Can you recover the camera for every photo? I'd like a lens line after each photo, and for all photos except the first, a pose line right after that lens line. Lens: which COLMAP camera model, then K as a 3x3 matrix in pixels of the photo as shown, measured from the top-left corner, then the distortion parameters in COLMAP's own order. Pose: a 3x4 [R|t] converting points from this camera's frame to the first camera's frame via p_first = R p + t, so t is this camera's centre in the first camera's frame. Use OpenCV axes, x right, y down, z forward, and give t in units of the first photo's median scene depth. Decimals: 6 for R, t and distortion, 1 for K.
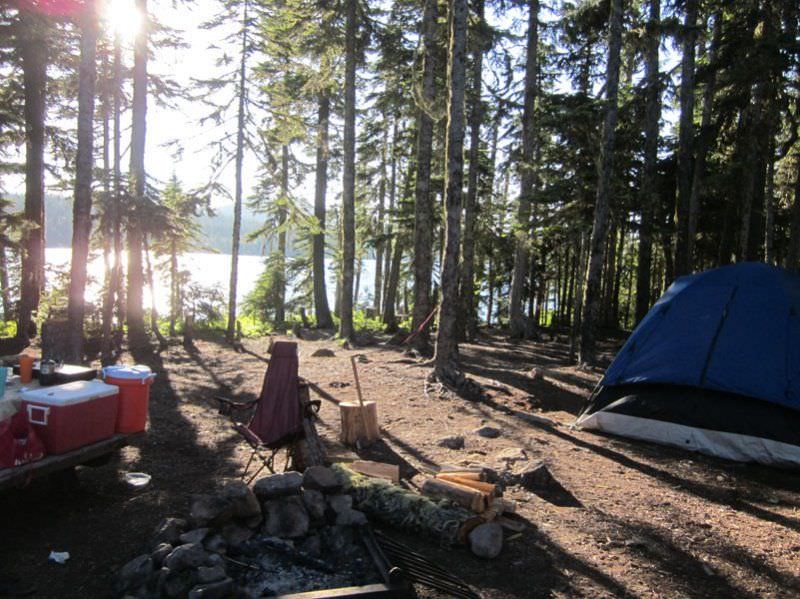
lens RADIAL K [[688.4, 0, 400.0], [0, 688.4, 299.5], [0, 0, 1]] dist [-0.022451, -0.006896]
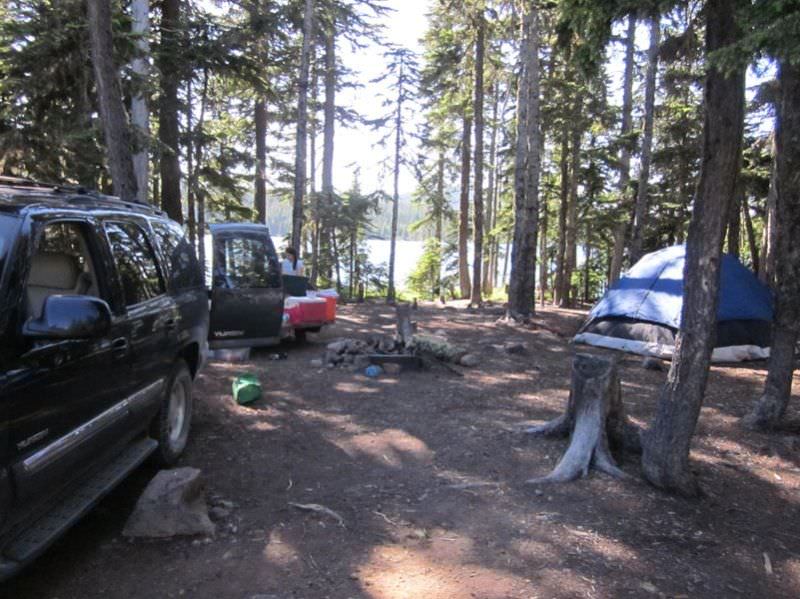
lens RADIAL K [[688.4, 0, 400.0], [0, 688.4, 299.5], [0, 0, 1]] dist [-0.022451, -0.006896]
pose [[0.967429, 0.013825, -0.252764, 0.117927], [-0.008575, 0.999724, 0.021860, 0.021116], [0.252996, -0.018981, 0.967281, -0.326957]]
